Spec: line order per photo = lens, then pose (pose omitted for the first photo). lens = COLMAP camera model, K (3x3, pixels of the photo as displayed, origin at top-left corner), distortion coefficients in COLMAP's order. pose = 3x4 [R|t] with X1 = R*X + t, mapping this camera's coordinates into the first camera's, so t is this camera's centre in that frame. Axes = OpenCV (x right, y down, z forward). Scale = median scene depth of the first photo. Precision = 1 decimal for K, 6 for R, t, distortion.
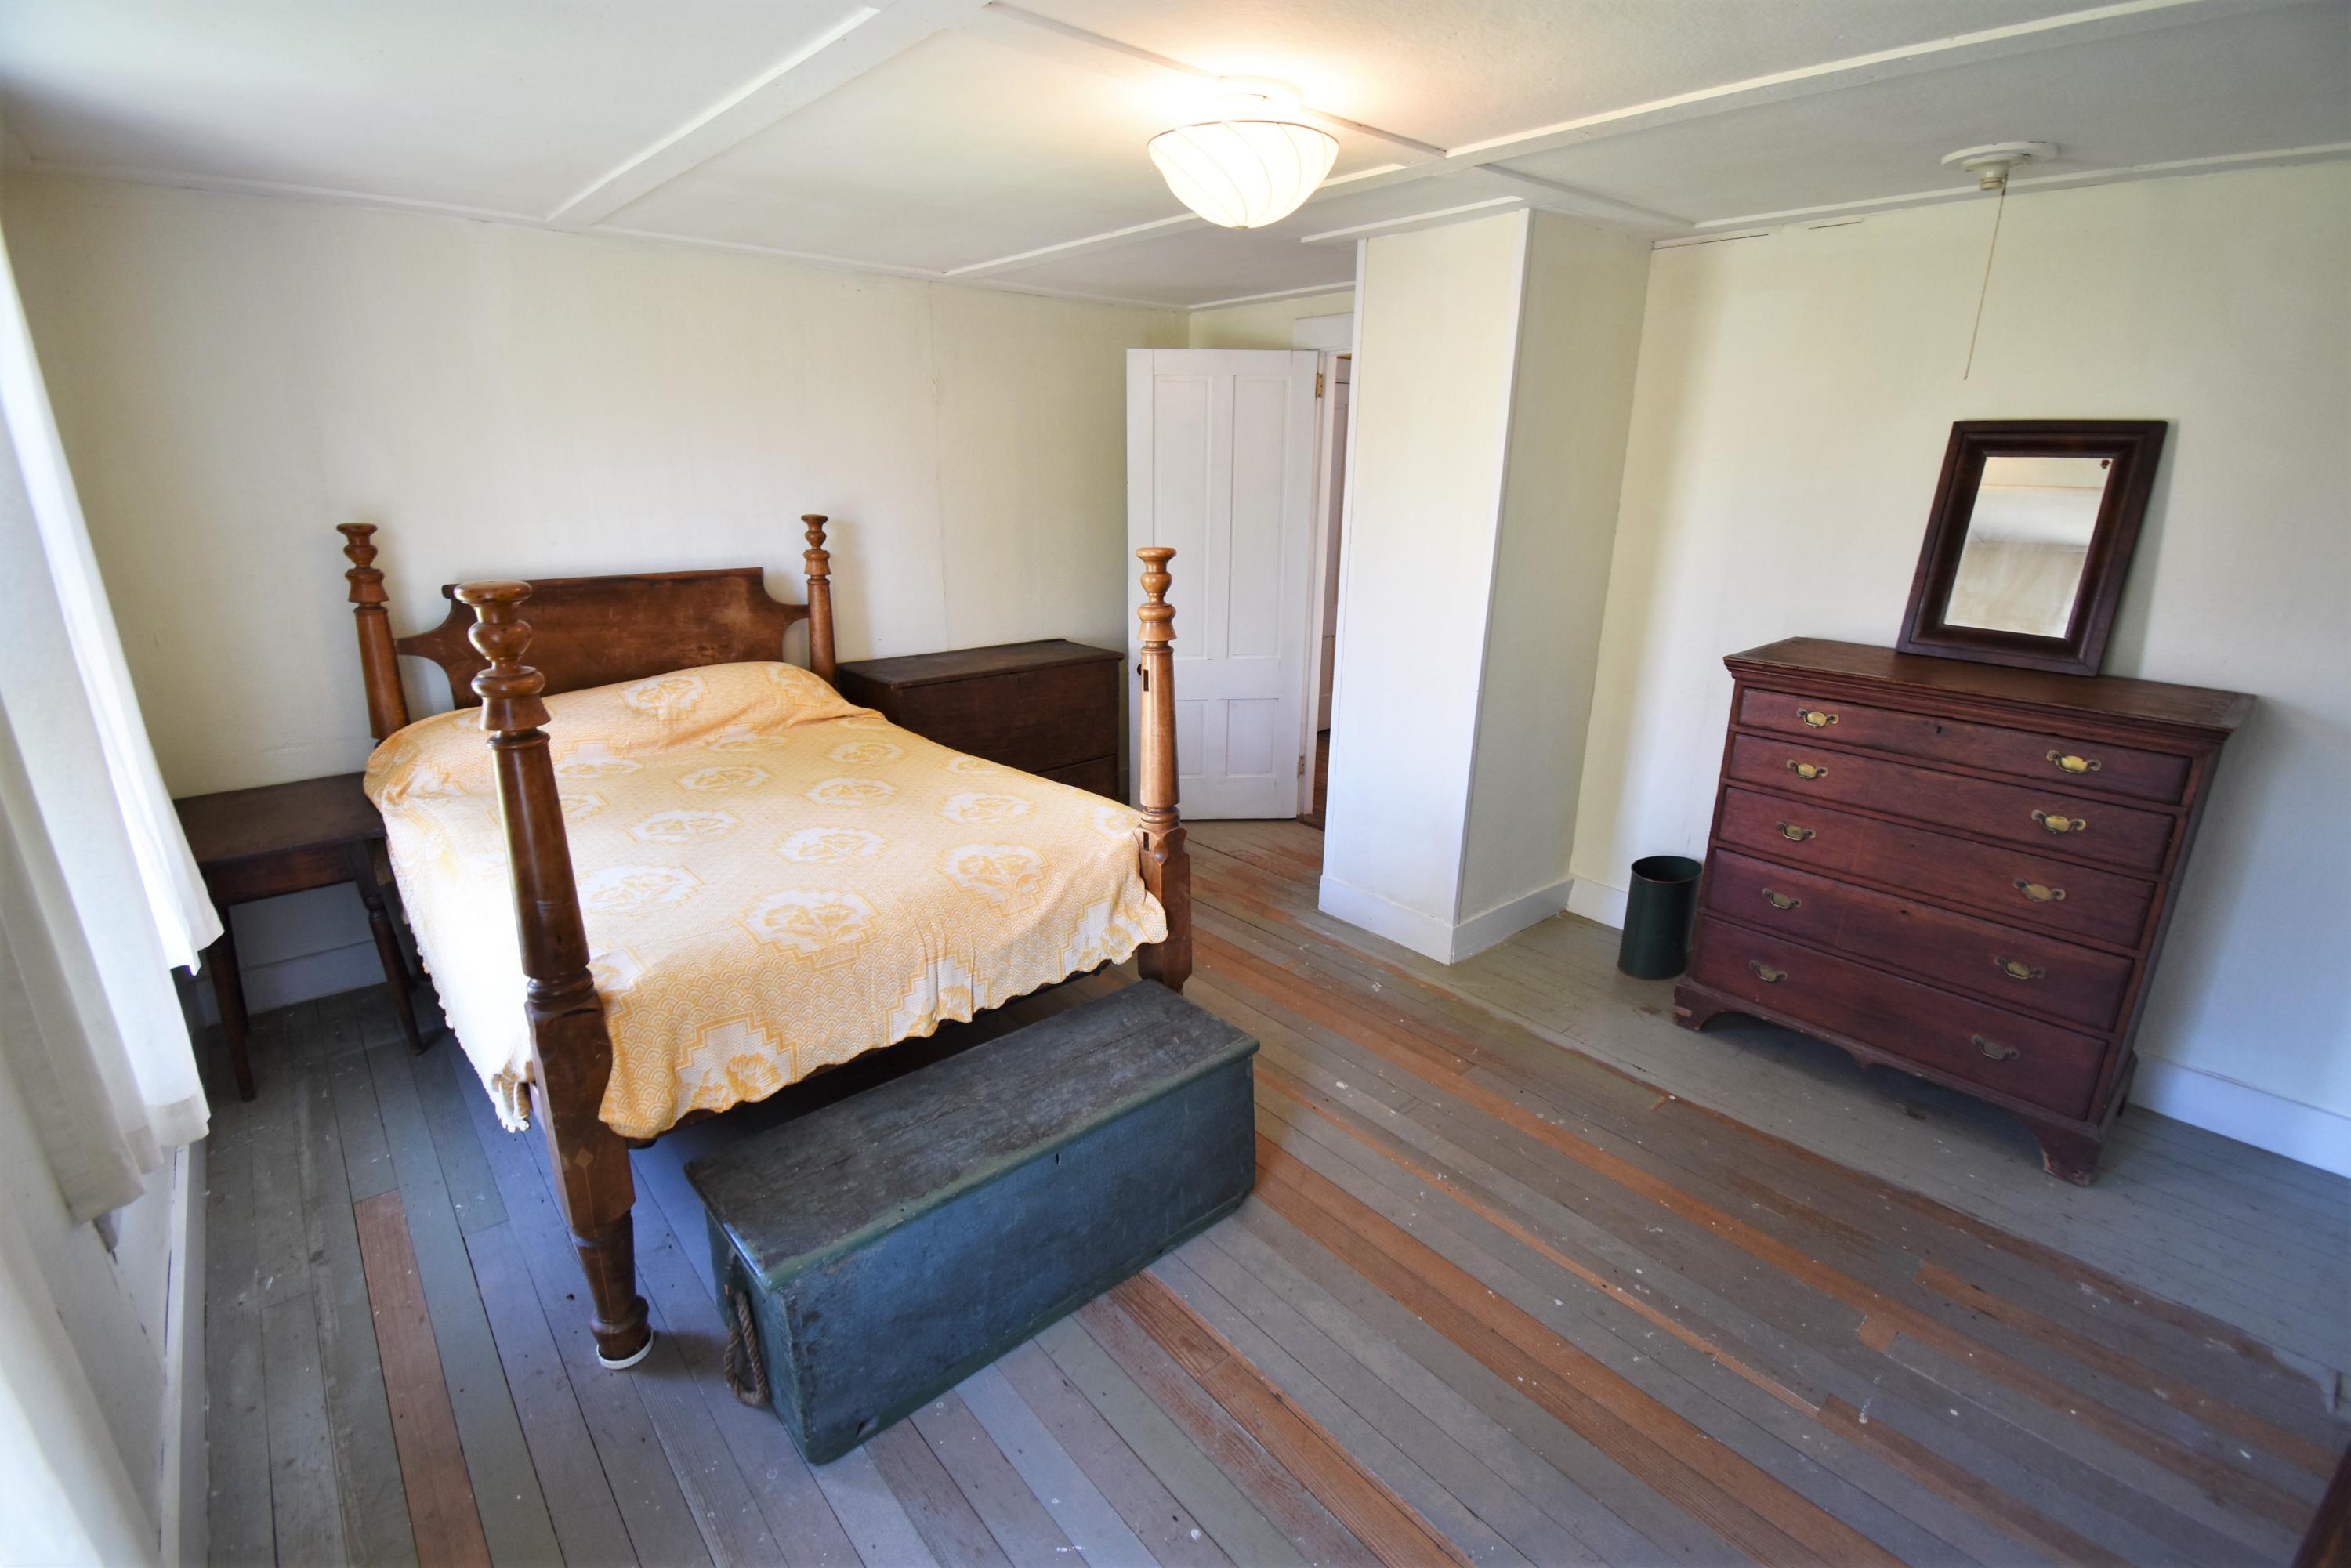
lens RADIAL K [[1051.5, 0, 1175.5], [0, 1051.5, 784.0], [0, 0, 1]] dist [0.000579, 0.000107]
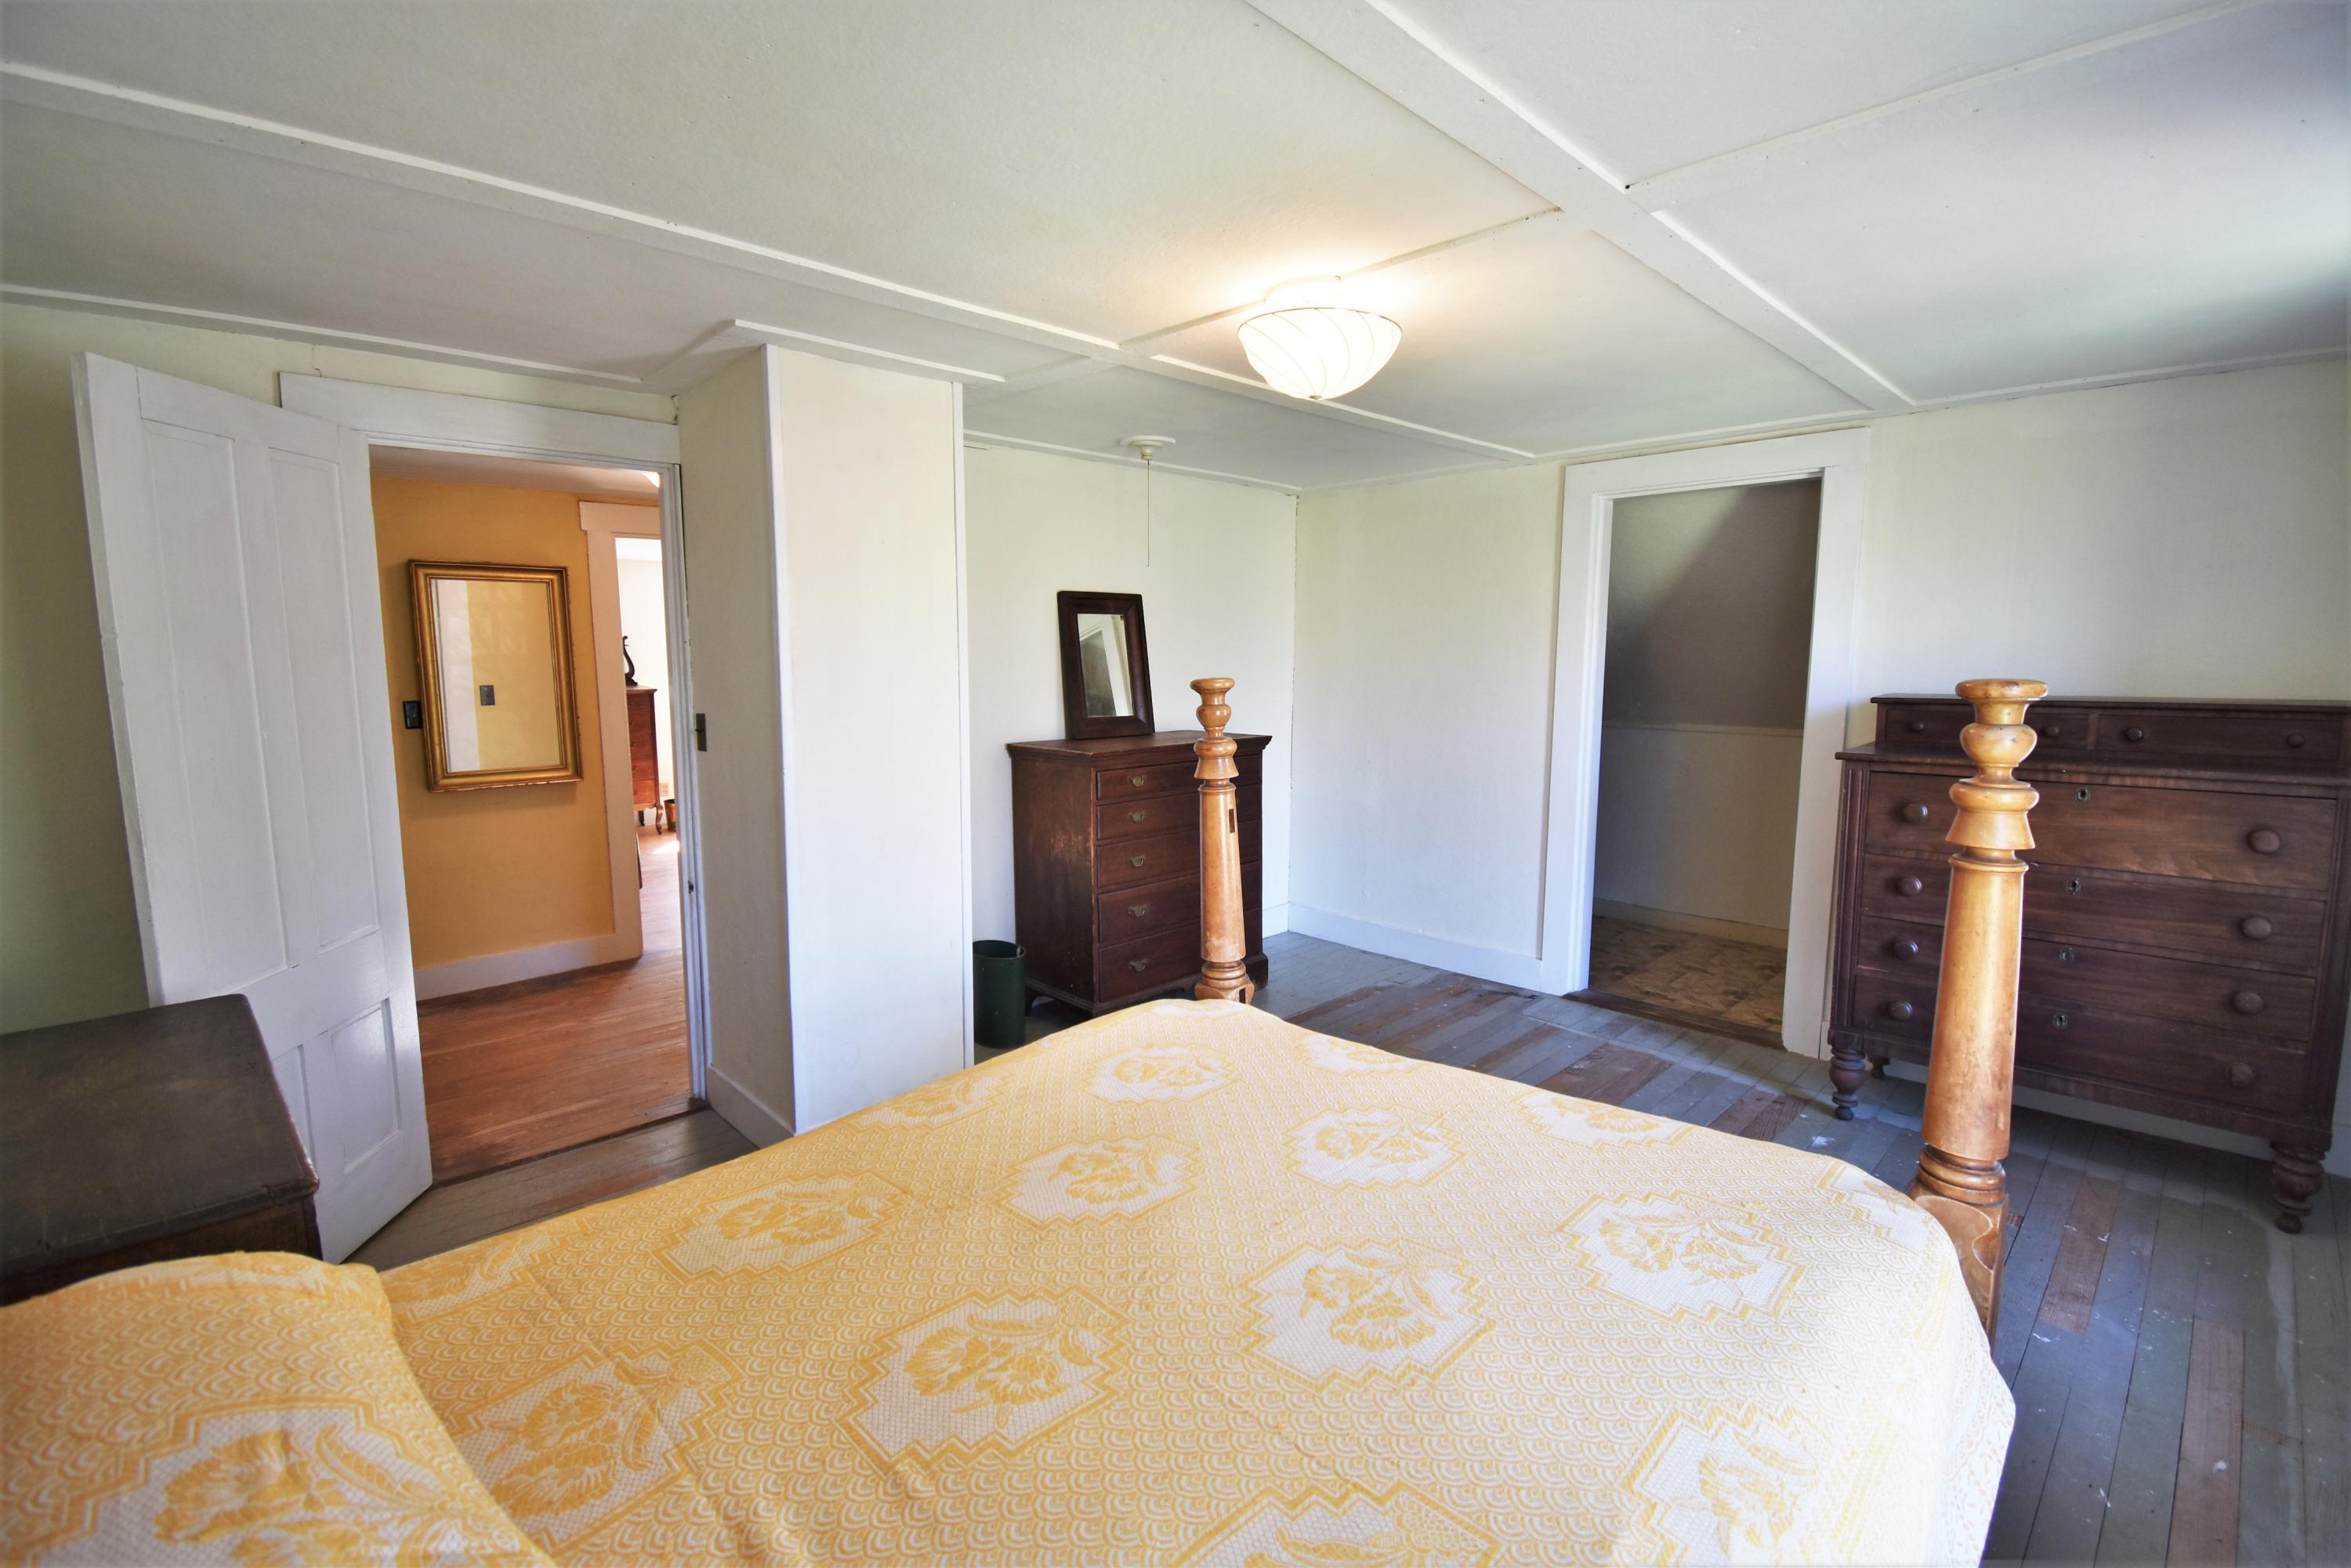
lens RADIAL K [[1051.5, 0, 1175.5], [0, 1051.5, 784.0], [0, 0, 1]] dist [0.000579, 0.000107]
pose [[-0.064047, -0.131629, 0.989228, -0.837947], [0.300546, 0.942697, 0.144896, -0.250981], [-0.951614, 0.306589, -0.020816, 0.961769]]
